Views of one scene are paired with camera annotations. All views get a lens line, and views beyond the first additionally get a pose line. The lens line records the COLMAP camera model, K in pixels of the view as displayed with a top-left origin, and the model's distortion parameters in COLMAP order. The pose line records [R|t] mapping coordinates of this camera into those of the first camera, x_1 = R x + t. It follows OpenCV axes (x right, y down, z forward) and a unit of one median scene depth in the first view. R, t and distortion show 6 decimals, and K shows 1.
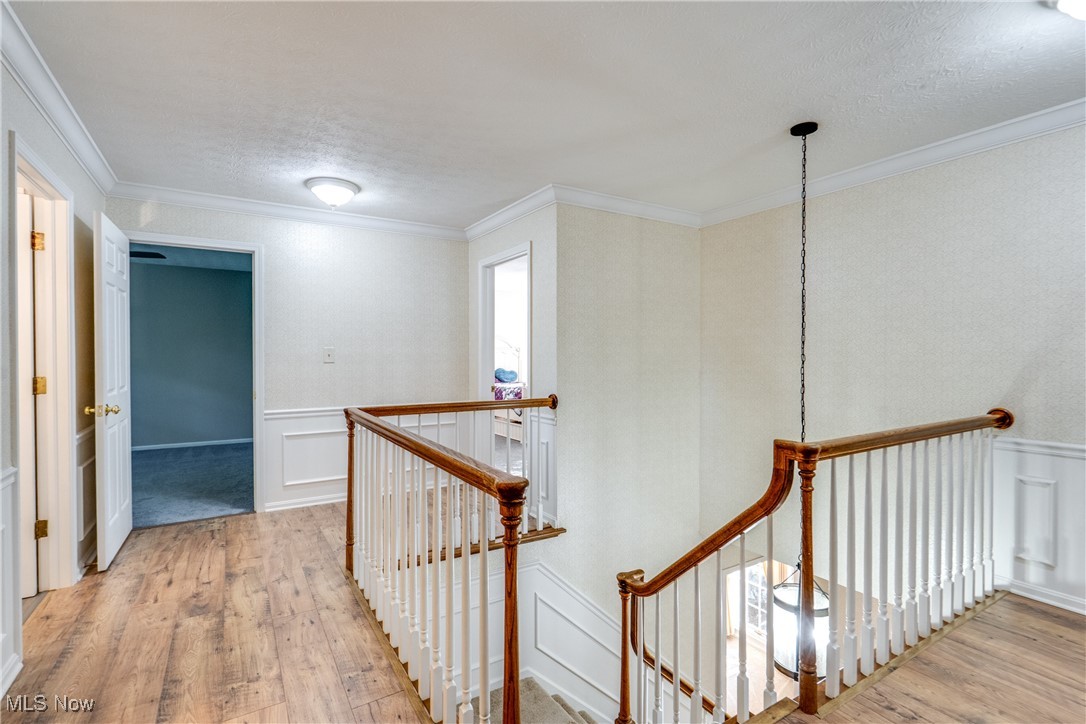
lens RADIAL K [[501.6, 0, 540.7], [0, 501.6, 360.3], [0, 0, 1]] dist [0.002029, 0.000008]
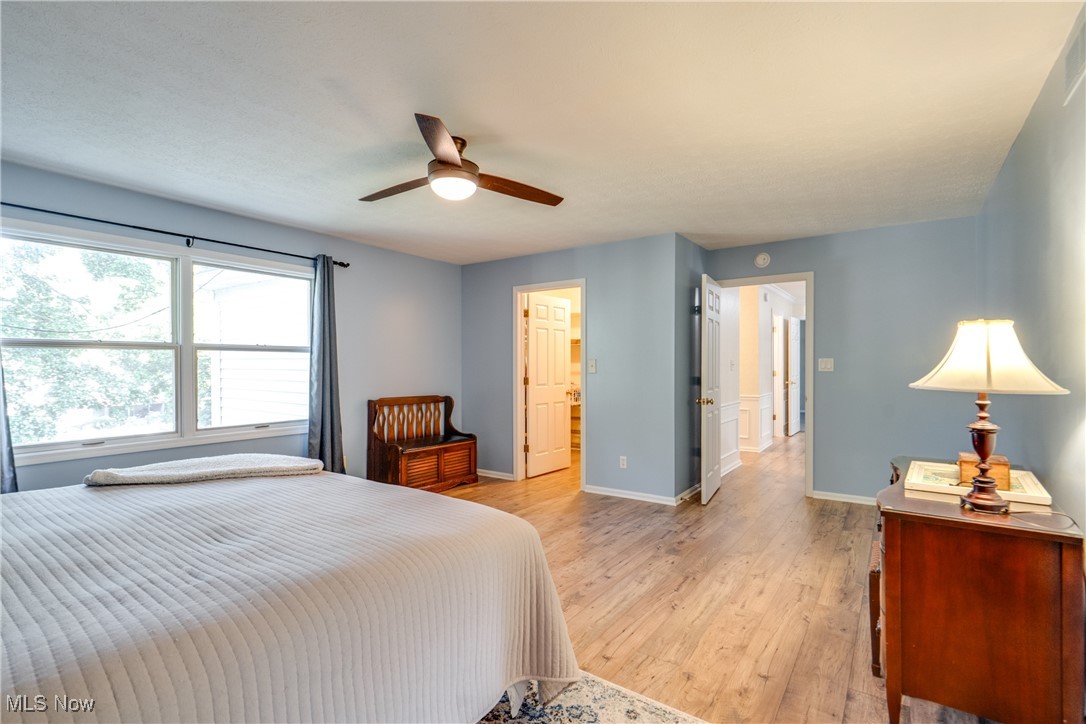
lens RADIAL K [[501.6, 0, 541.0], [0, 501.6, 364.6], [0, 0, 1]] dist [0.002029, 0.000008]
pose [[0.374549, 0.001269, -0.927206, 1.364260], [-0.012055, 0.999921, -0.003501, 0.019536], [0.927129, 0.012489, 0.374535, -1.522964]]
